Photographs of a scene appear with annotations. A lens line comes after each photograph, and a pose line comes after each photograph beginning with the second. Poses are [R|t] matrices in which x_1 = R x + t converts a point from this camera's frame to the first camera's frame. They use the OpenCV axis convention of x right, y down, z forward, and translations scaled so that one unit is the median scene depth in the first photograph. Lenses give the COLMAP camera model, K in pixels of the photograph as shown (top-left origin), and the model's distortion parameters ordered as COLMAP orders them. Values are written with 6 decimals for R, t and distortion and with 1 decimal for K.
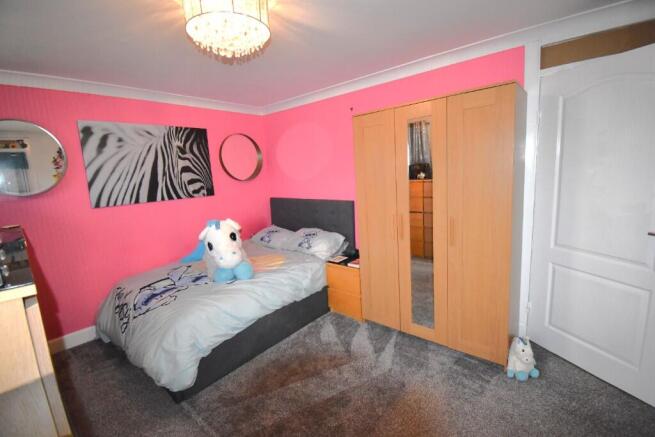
lens RADIAL K [[291.5, 0, 329.5], [0, 291.5, 215.1], [0, 0, 1]] dist [0.017287, -0.020797]
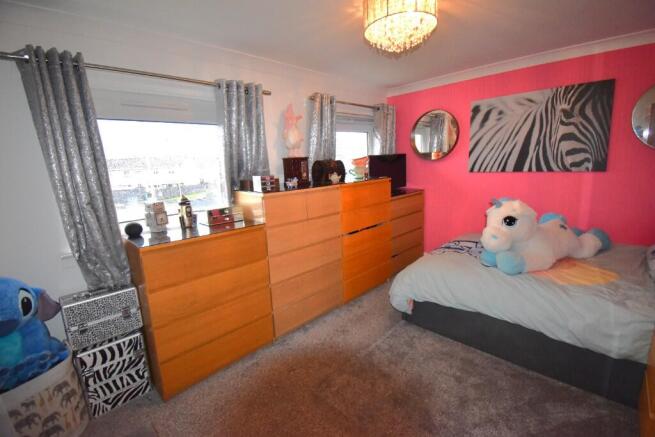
lens RADIAL K [[291.5, 0, 329.5], [0, 291.5, 215.1], [0, 0, 1]] dist [0.017287, -0.020797]
pose [[-0.080507, 0.234170, -0.968856, 0.454996], [-0.104681, 0.964650, 0.241852, -0.077467], [0.991242, 0.120892, -0.053148, 0.429488]]
